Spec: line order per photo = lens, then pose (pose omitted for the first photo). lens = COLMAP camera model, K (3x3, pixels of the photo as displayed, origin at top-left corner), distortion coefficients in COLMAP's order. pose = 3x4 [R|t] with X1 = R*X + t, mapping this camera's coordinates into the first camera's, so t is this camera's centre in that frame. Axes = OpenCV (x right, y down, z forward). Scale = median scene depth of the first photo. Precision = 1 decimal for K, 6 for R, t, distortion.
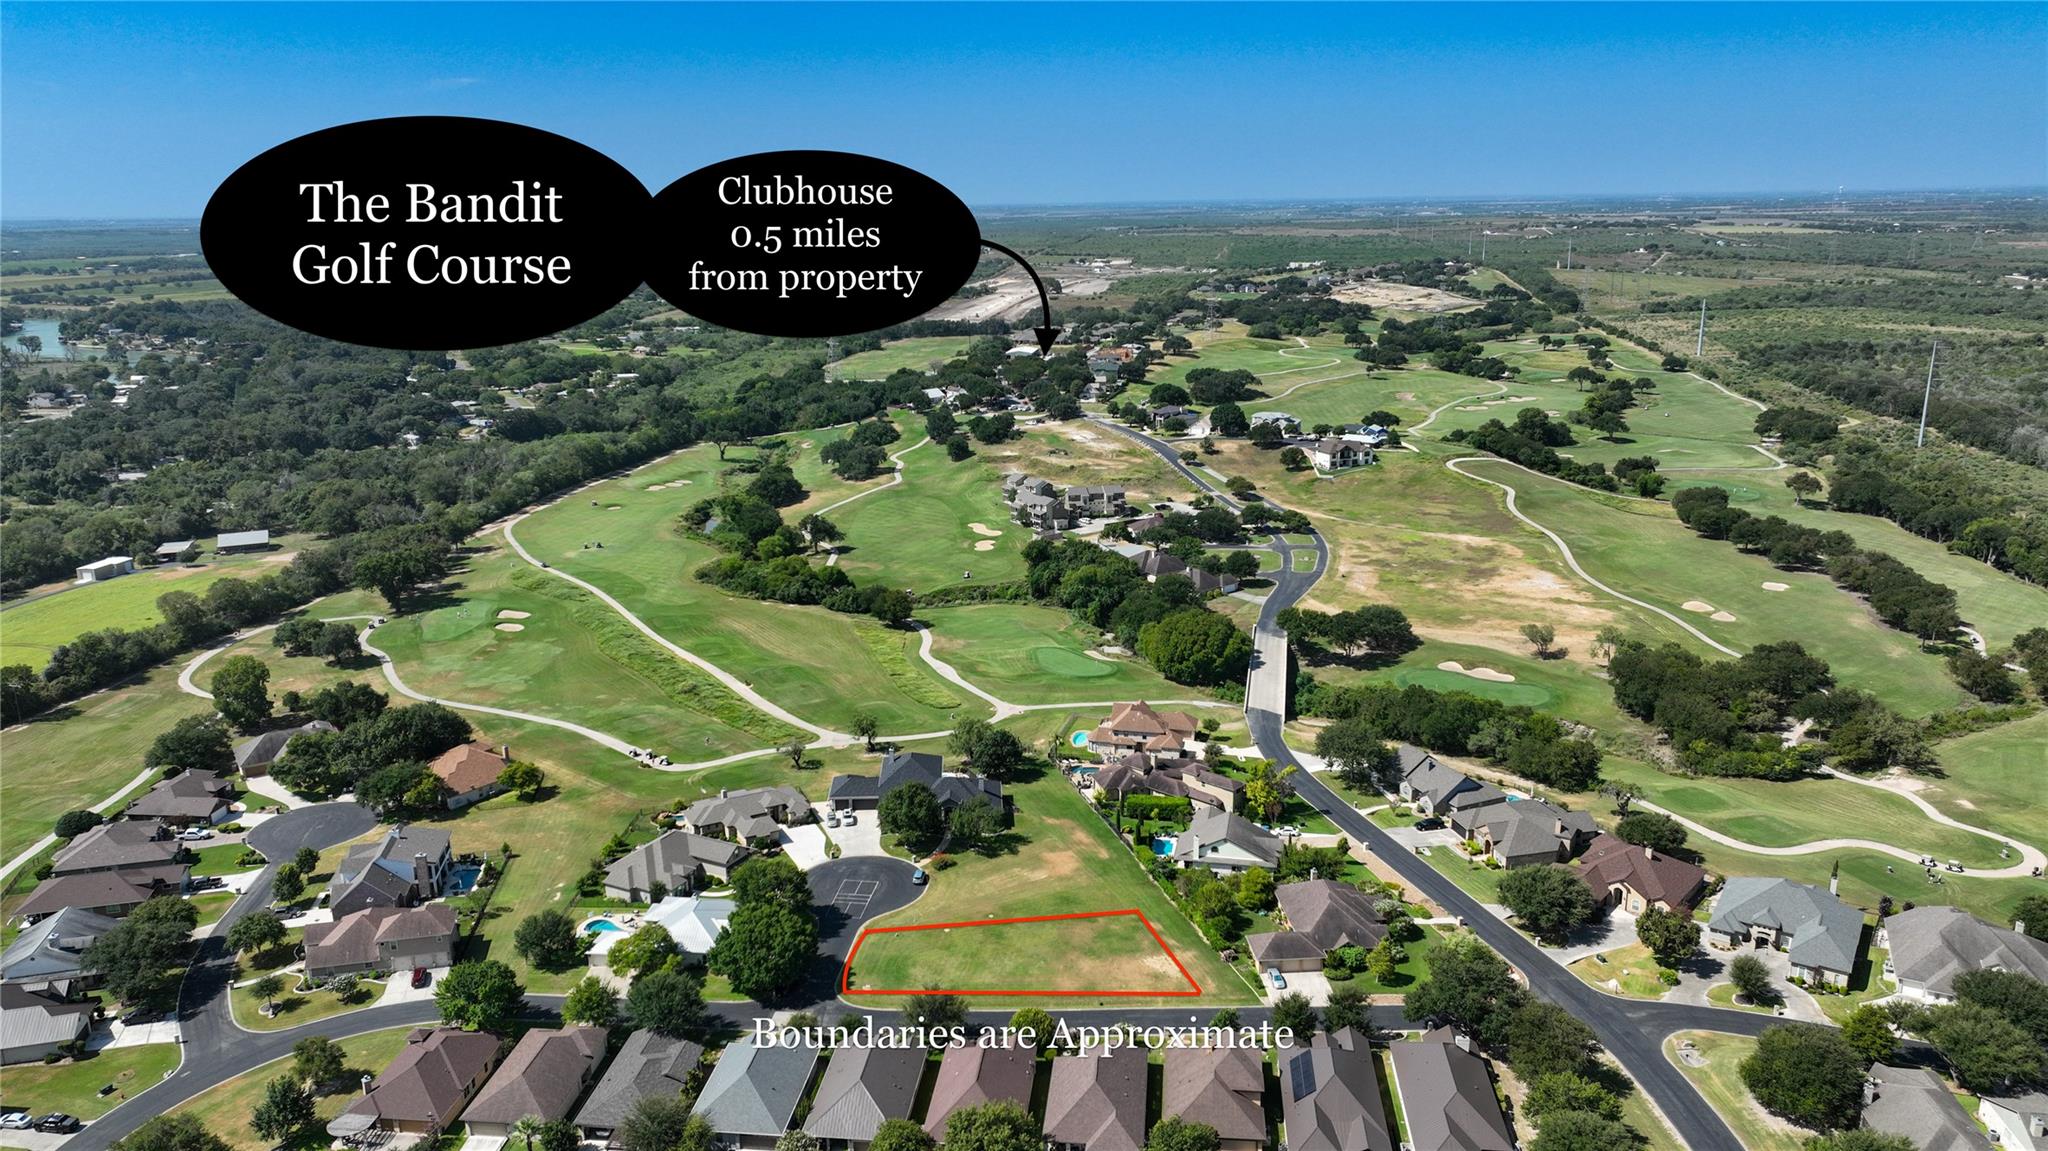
lens RADIAL K [[1433.5, 0, 1024.3], [0, 1433.5, 572.6], [0, 0, 1]] dist [0.005131, 0.008949]
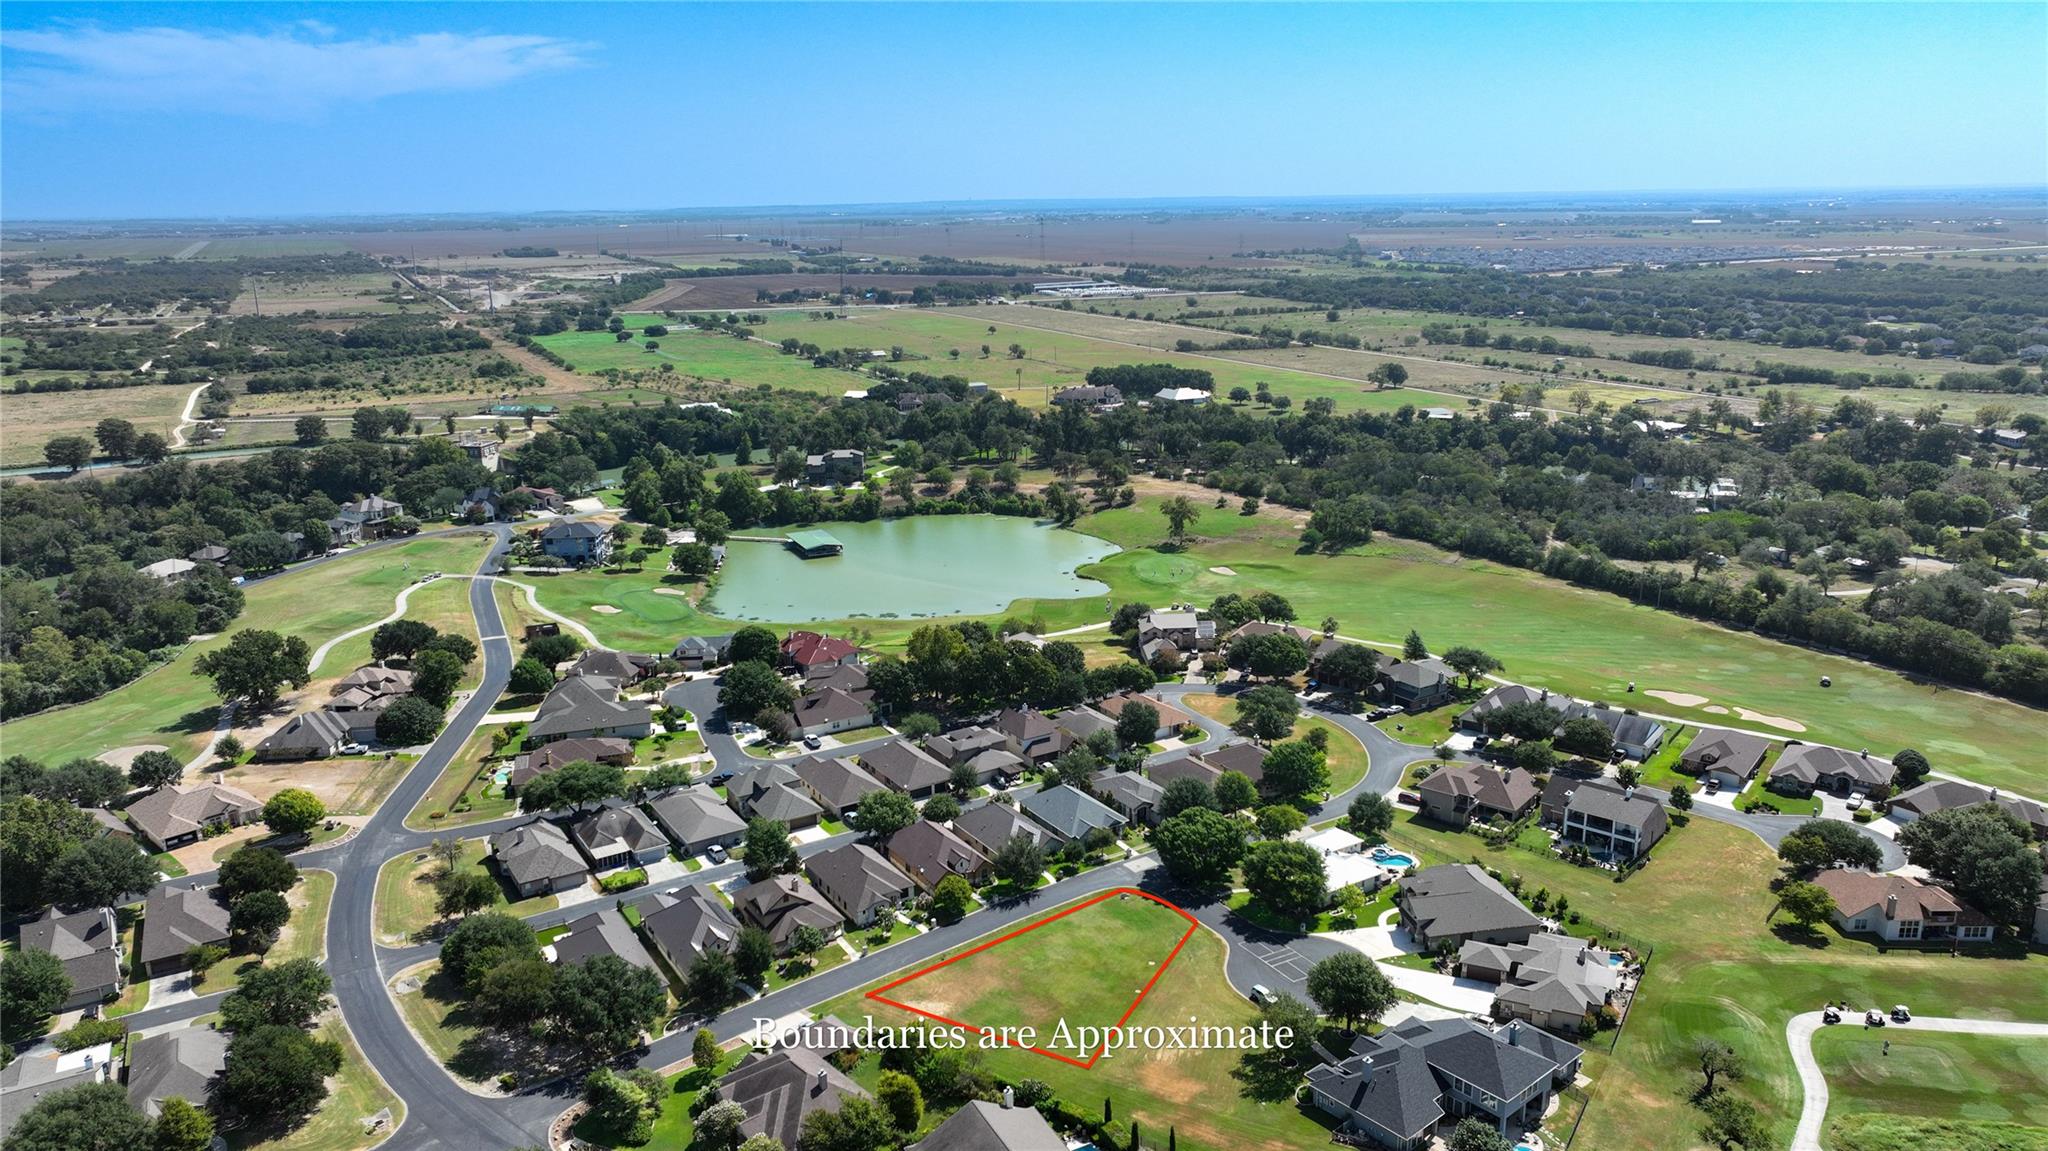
lens RADIAL K [[1433.5, 0, 1026.2], [0, 1433.5, 566.5], [0, 0, 1]] dist [0.005131, 0.008949]
pose [[-0.785621, 0.183887, -0.590750, 0.449010], [-0.129231, 0.884981, 0.447335, -0.340836], [0.605061, 0.427779, -0.671495, 1.259794]]
